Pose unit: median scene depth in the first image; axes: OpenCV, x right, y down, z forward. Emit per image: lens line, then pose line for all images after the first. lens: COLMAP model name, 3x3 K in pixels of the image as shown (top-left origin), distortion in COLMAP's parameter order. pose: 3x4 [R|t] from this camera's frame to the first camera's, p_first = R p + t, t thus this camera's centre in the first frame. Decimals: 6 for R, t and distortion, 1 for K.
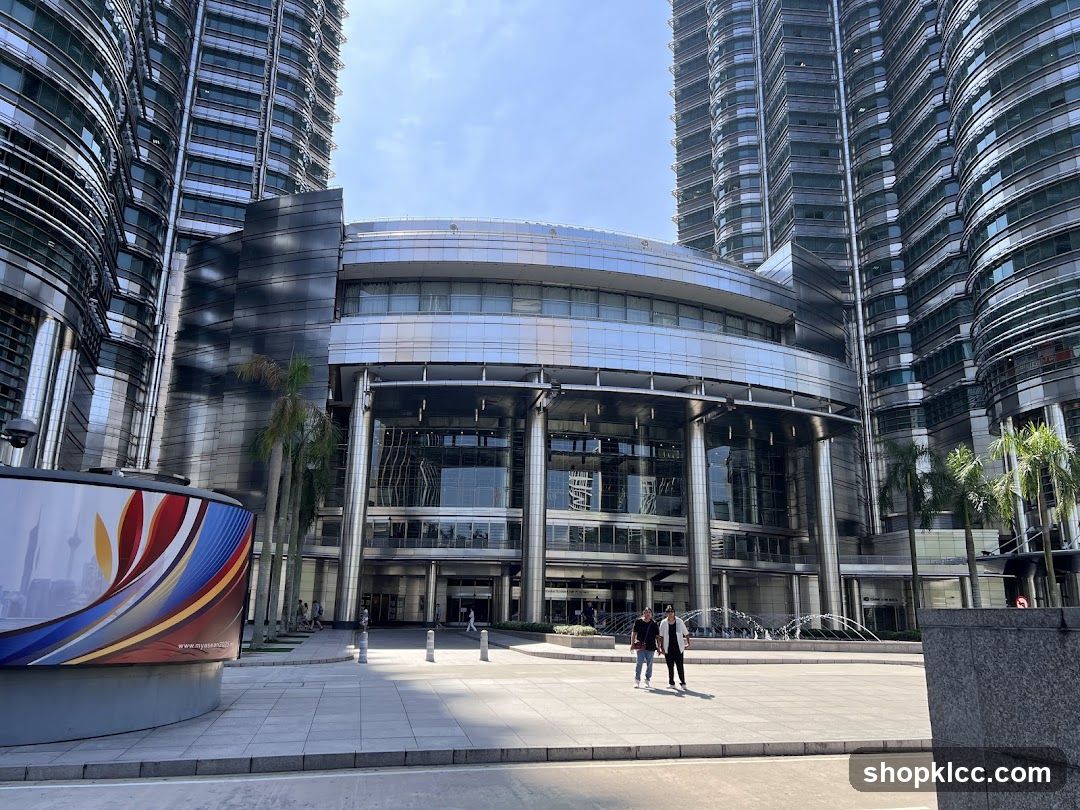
lens RADIAL K [[827.8, 0, 540.0], [0, 827.8, 405.0], [0, 0, 1]] dist [0.033261, 0.001624]
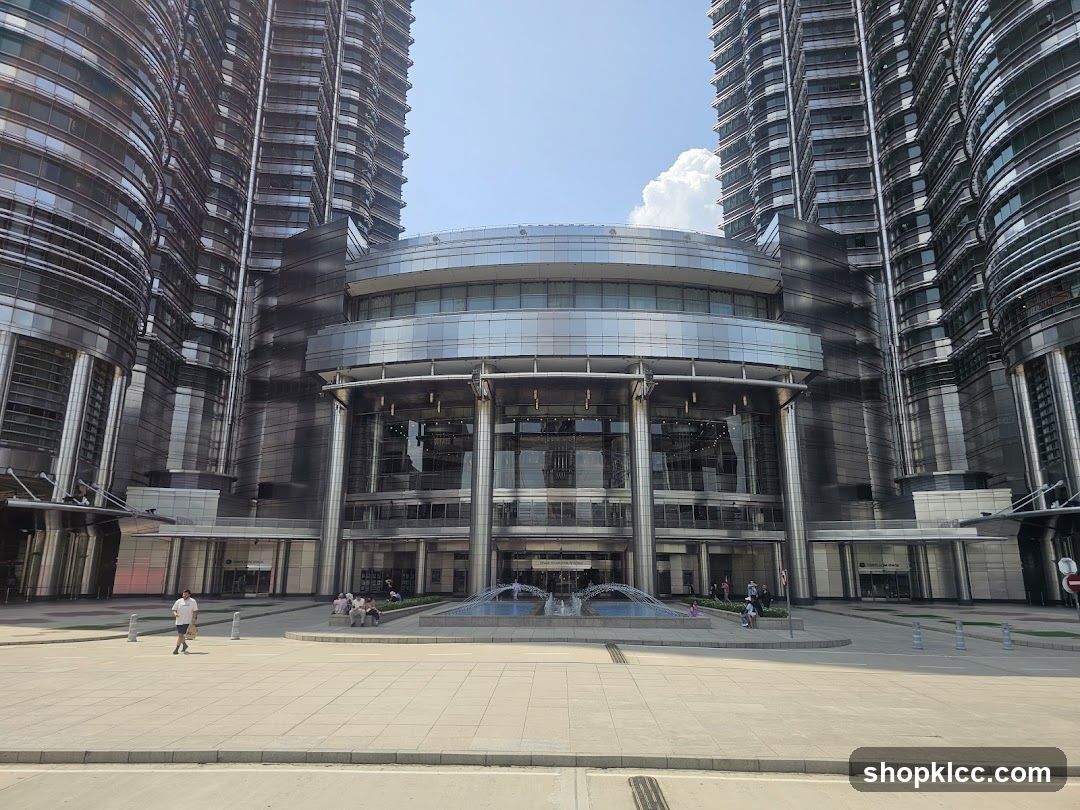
lens RADIAL K [[735.3, 0, 541.0], [0, 735.3, 394.4], [0, 0, 1]] dist [0.039794, -0.000811]
pose [[0.969906, -0.072162, -0.232539, 0.218780], [0.073292, 0.997303, -0.003790, 0.007234], [0.232186, -0.013368, 0.972580, 0.057132]]
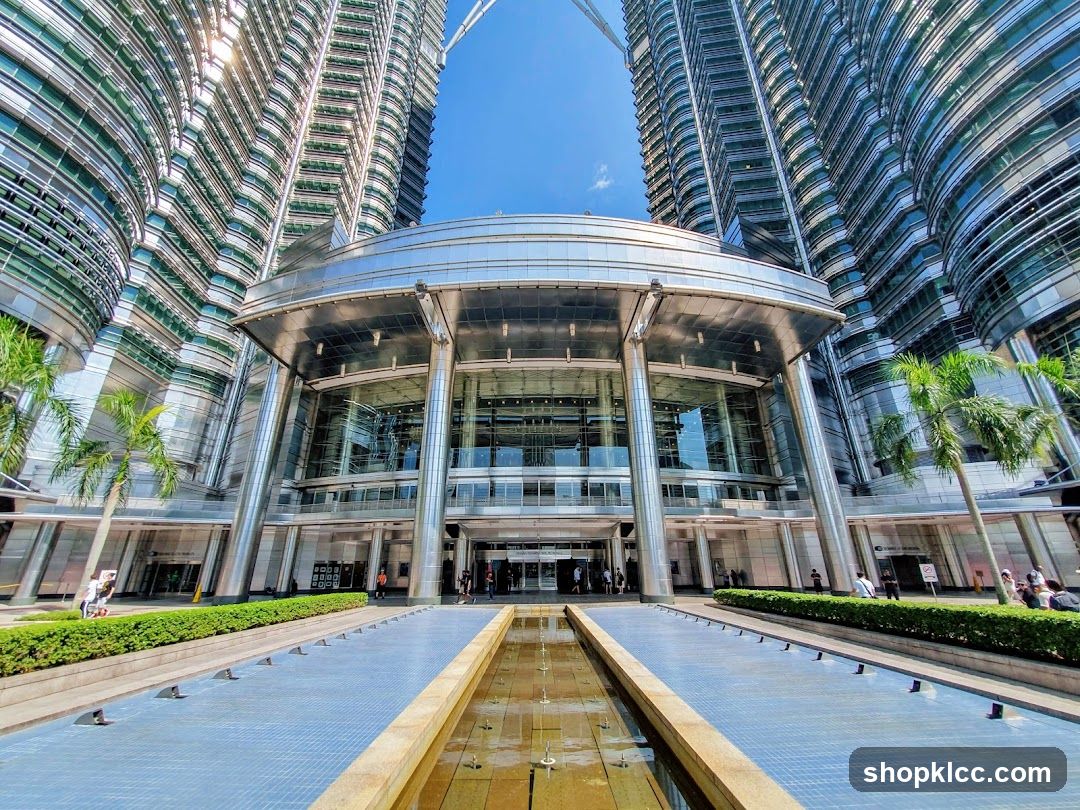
lens RADIAL K [[427.3, 0, 536.3], [0, 427.3, 411.2], [0, 0, 1]] dist [0.000395, 0.000241]
pose [[0.975300, -0.099726, -0.197091, 0.130408], [0.078946, 0.990721, -0.110635, 0.101506], [0.206296, 0.092343, 0.974123, 0.434618]]
